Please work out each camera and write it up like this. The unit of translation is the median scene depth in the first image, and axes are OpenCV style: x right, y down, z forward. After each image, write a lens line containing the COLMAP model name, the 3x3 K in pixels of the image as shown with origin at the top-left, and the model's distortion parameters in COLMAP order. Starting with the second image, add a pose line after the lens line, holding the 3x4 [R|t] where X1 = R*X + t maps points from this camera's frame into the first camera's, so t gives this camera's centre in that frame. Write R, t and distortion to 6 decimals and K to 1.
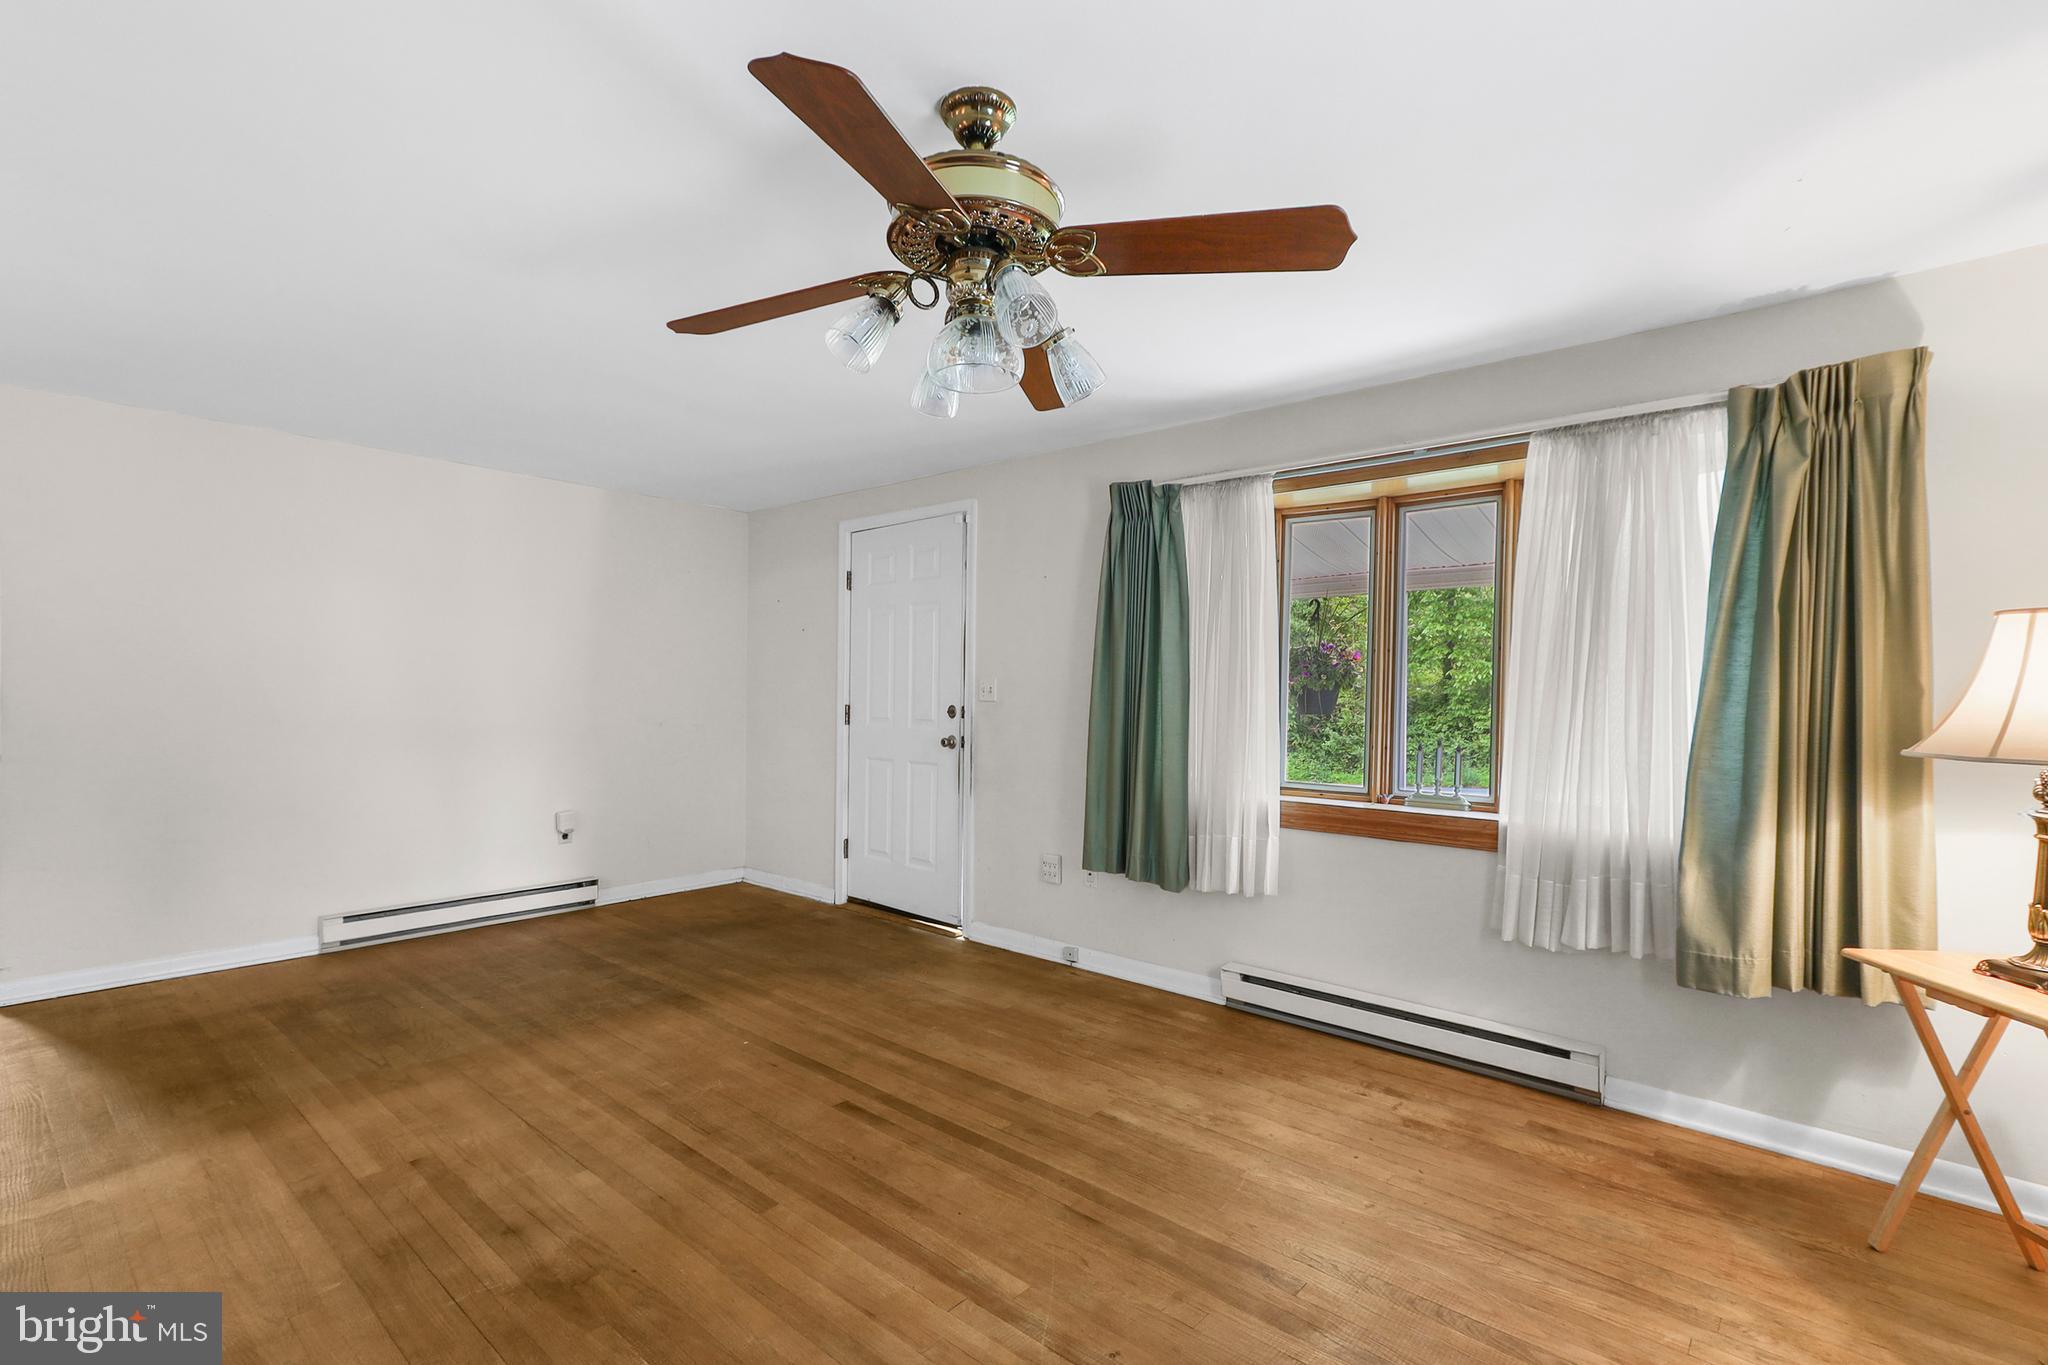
lens RADIAL K [[958.4, 0, 988.7], [0, 958.4, 691.7], [0, 0, 1]] dist [0.022784, 0.000239]
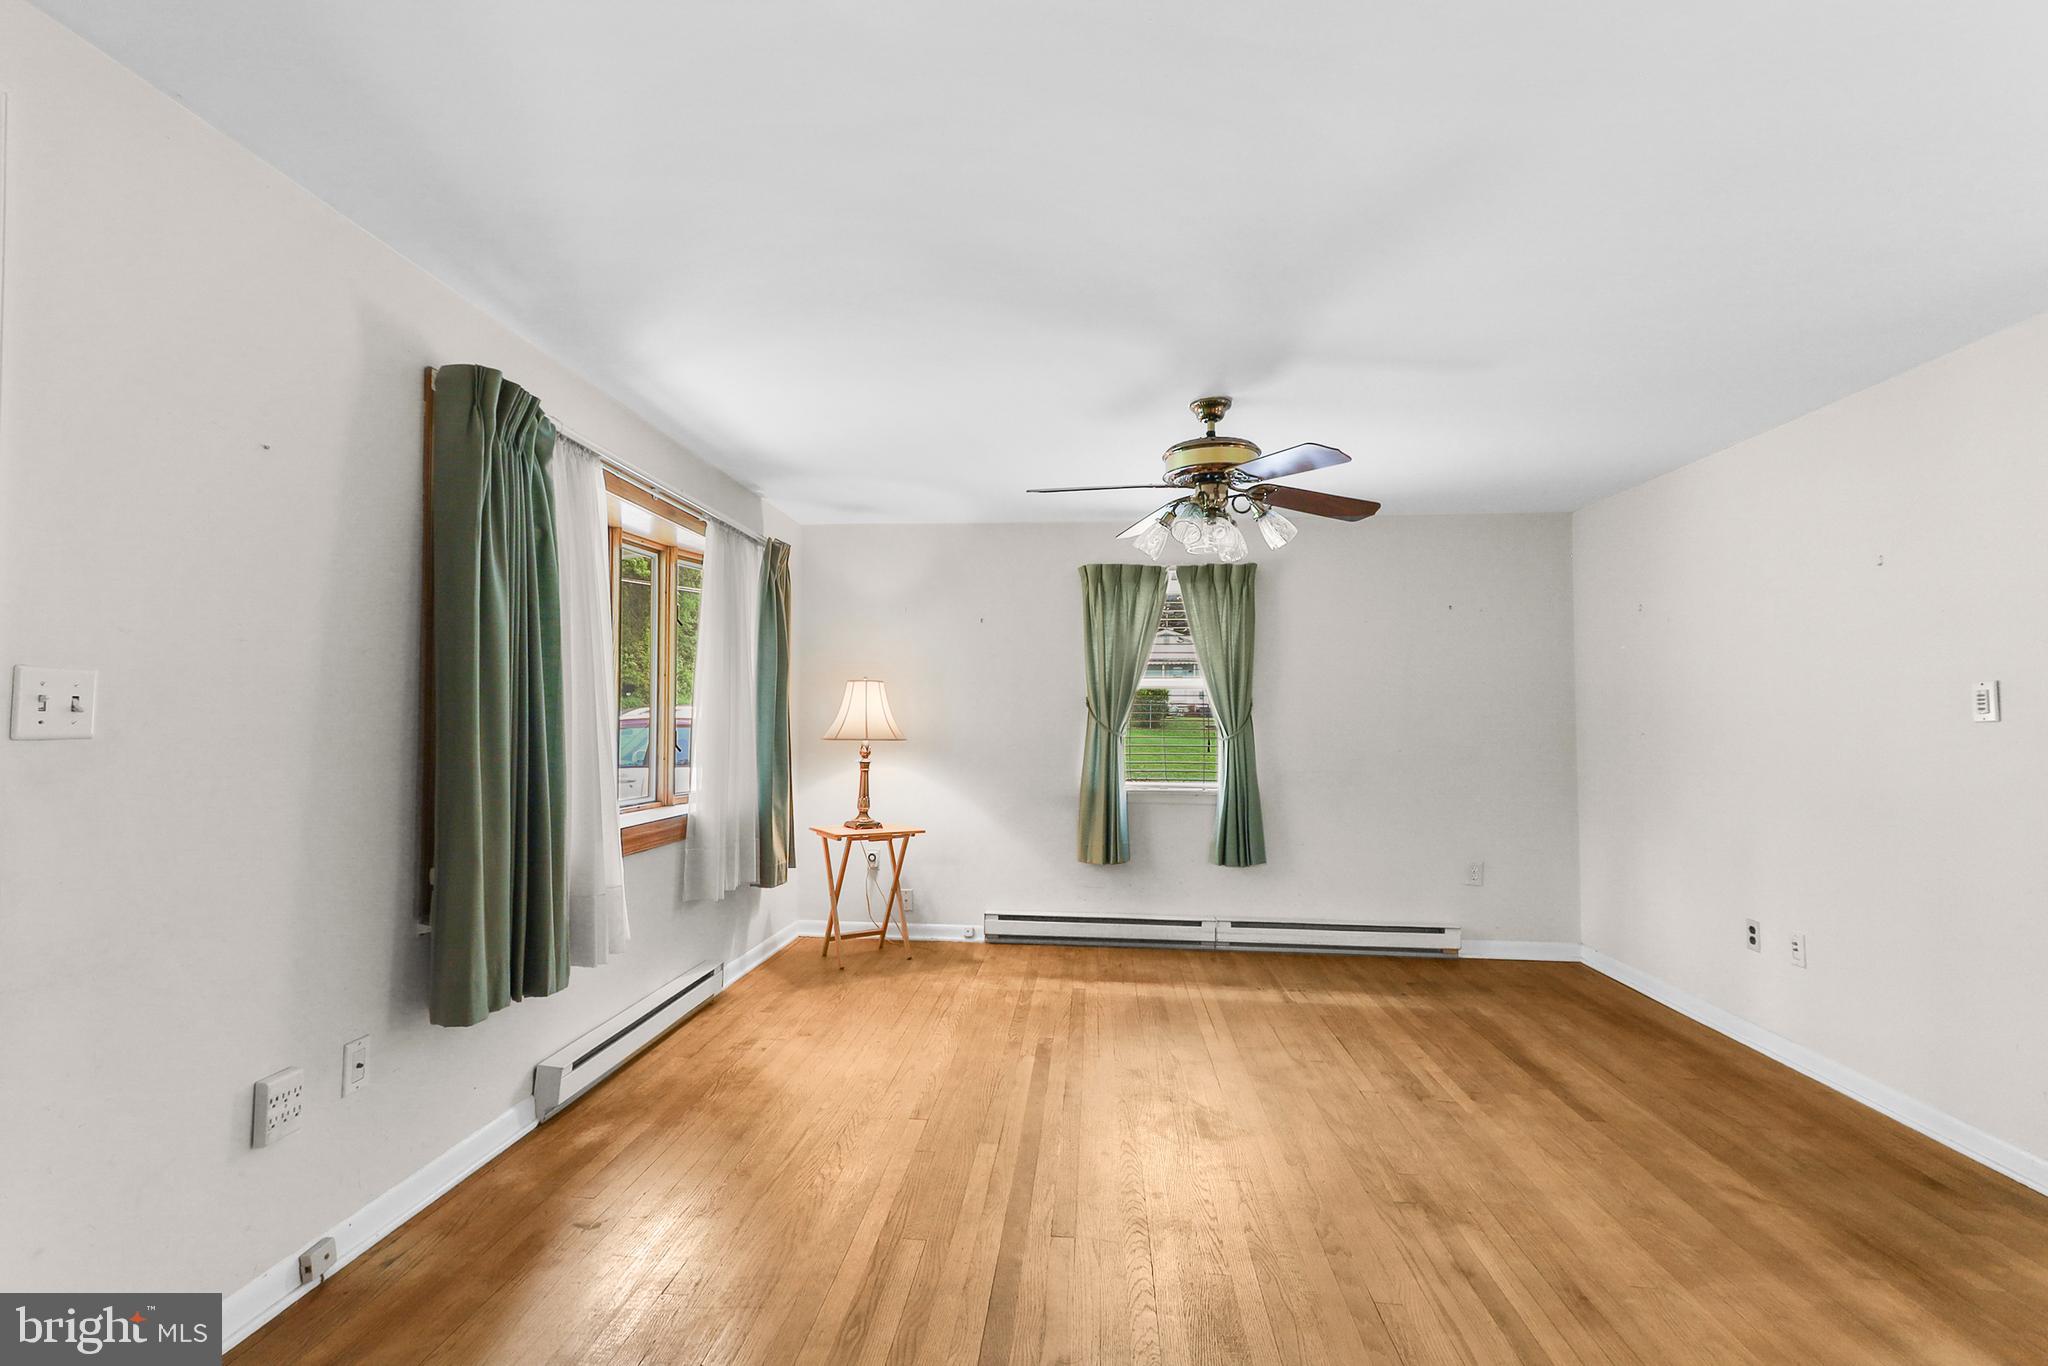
lens RADIAL K [[950.6, 0, 1024.0], [0, 950.6, 683.0], [0, 0, 1]] dist [0.018940, 0.000116]
pose [[-0.623520, 0.016020, 0.781643, -0.644437], [-0.010725, 0.999521, -0.029041, -0.004471], [-0.781734, -0.026491, -0.623049, 1.291798]]
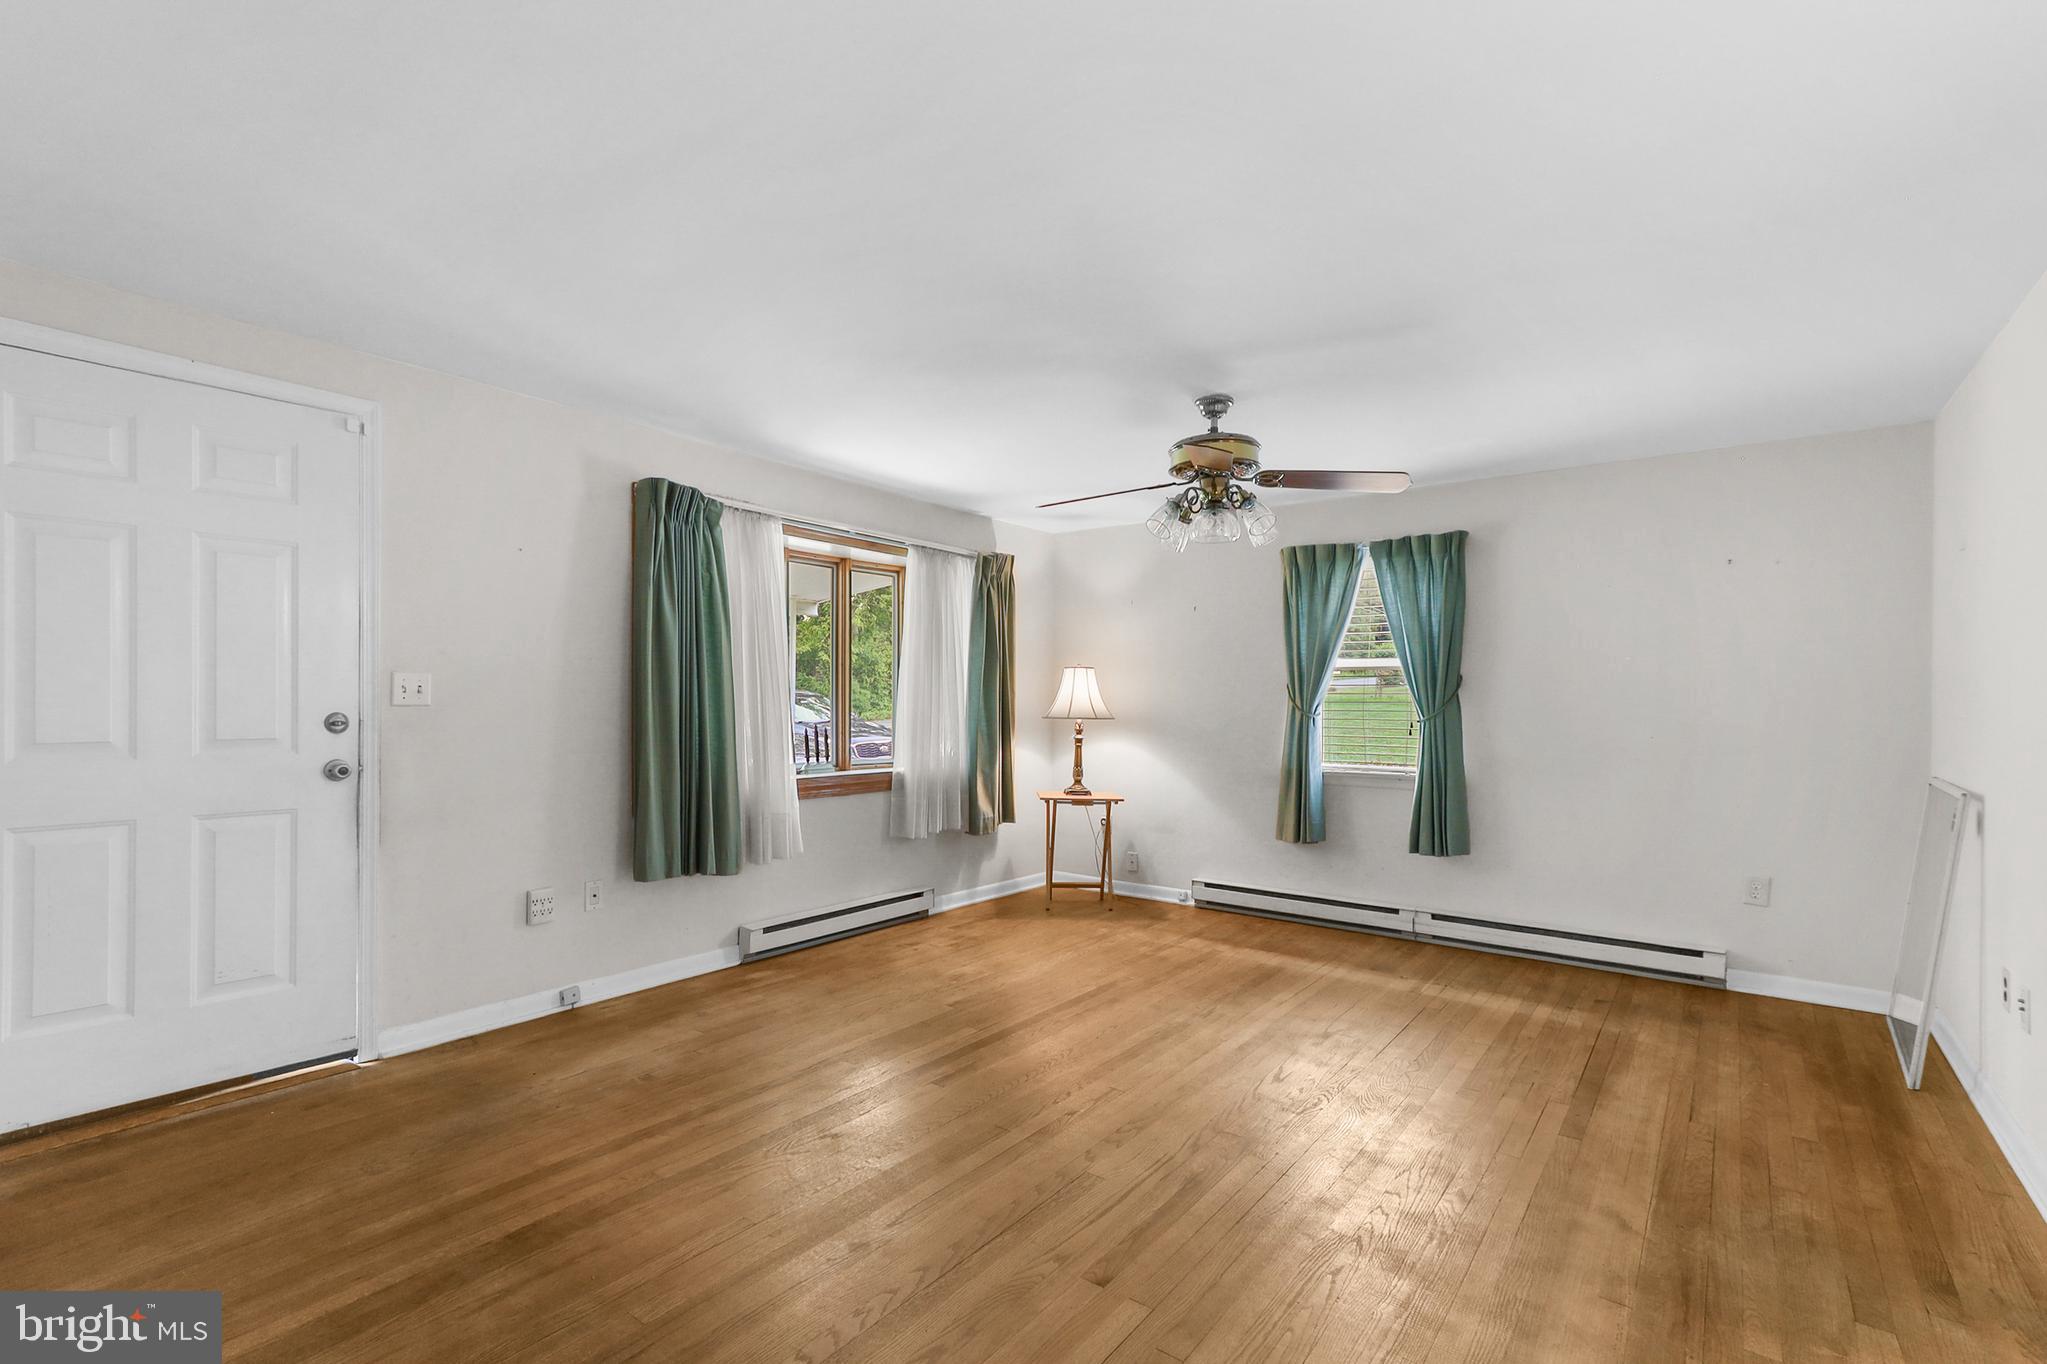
lens RADIAL K [[963.4, 0, 1022.3], [0, 963.4, 711.7], [0, 0, 1]] dist [0.023919, 0.000021]
pose [[-0.109927, -0.020716, 0.993724, -1.030676], [-0.005716, 0.999779, 0.020210, -0.003522], [-0.993923, -0.003458, -0.110021, 0.864858]]
